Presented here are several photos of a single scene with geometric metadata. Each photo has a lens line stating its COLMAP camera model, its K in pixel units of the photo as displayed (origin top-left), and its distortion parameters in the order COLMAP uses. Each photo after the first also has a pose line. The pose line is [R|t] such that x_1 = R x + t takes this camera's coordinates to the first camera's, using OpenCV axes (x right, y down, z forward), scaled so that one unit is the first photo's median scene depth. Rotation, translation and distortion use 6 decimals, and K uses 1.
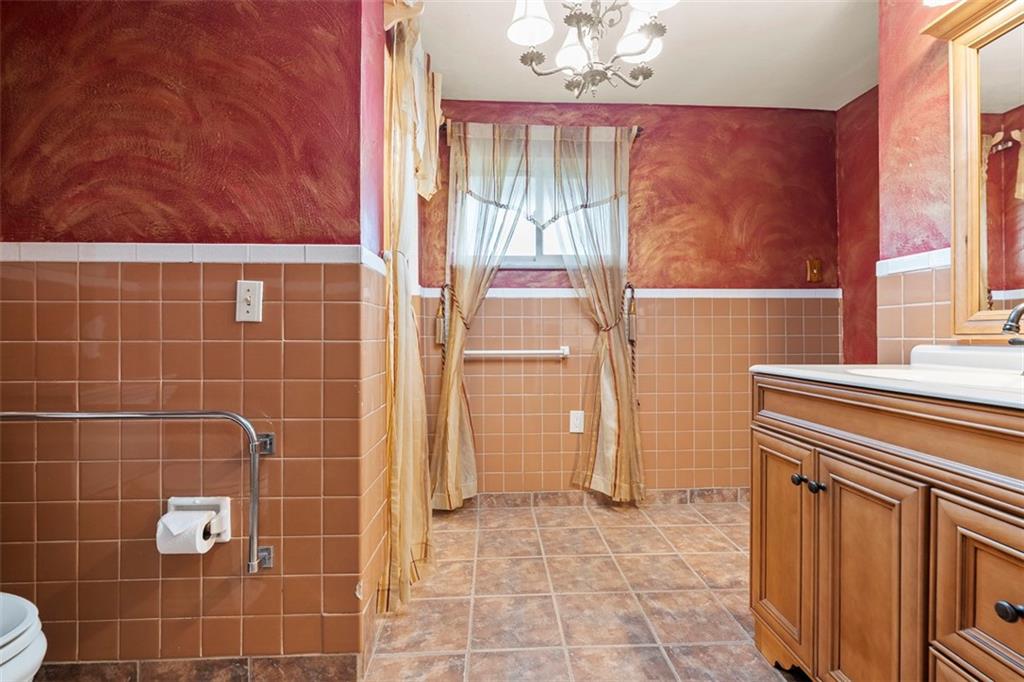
lens RADIAL K [[462.2, 0, 513.9], [0, 462.2, 336.3], [0, 0, 1]] dist [-0.004253, 0.000301]
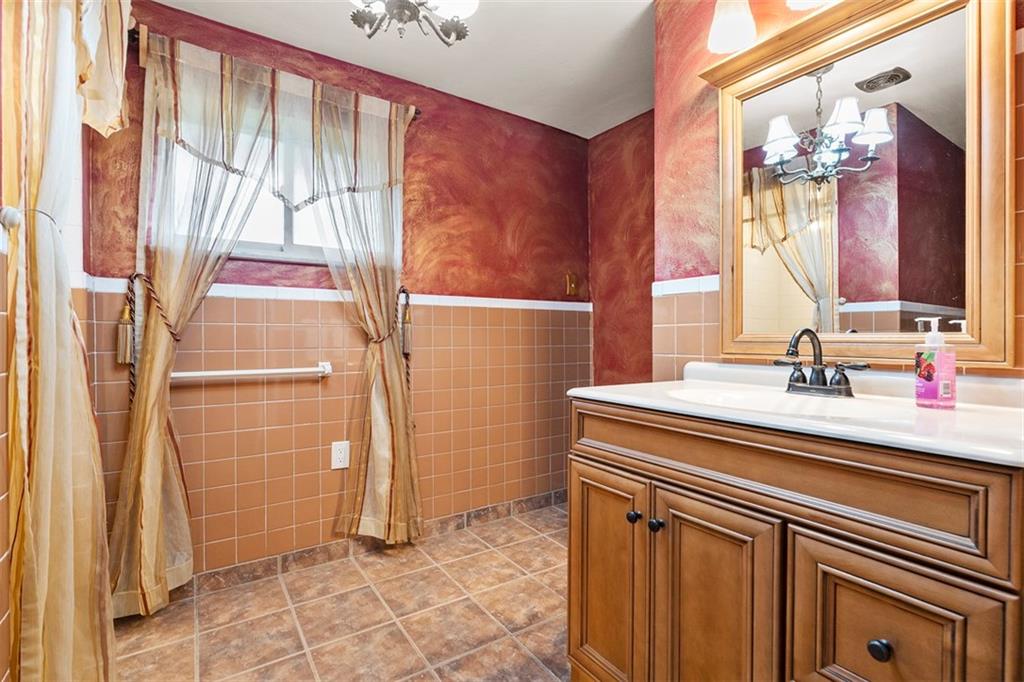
lens RADIAL K [[473.2, 0, 509.5], [0, 473.2, 338.3], [0, 0, 1]] dist [-0.004864, 0.001046]
pose [[0.857893, 0.000375, 0.513828, -0.036617], [-0.000613, 1.000000, 0.000293, -0.020717], [-0.513828, -0.000566, 0.857893, 0.145056]]
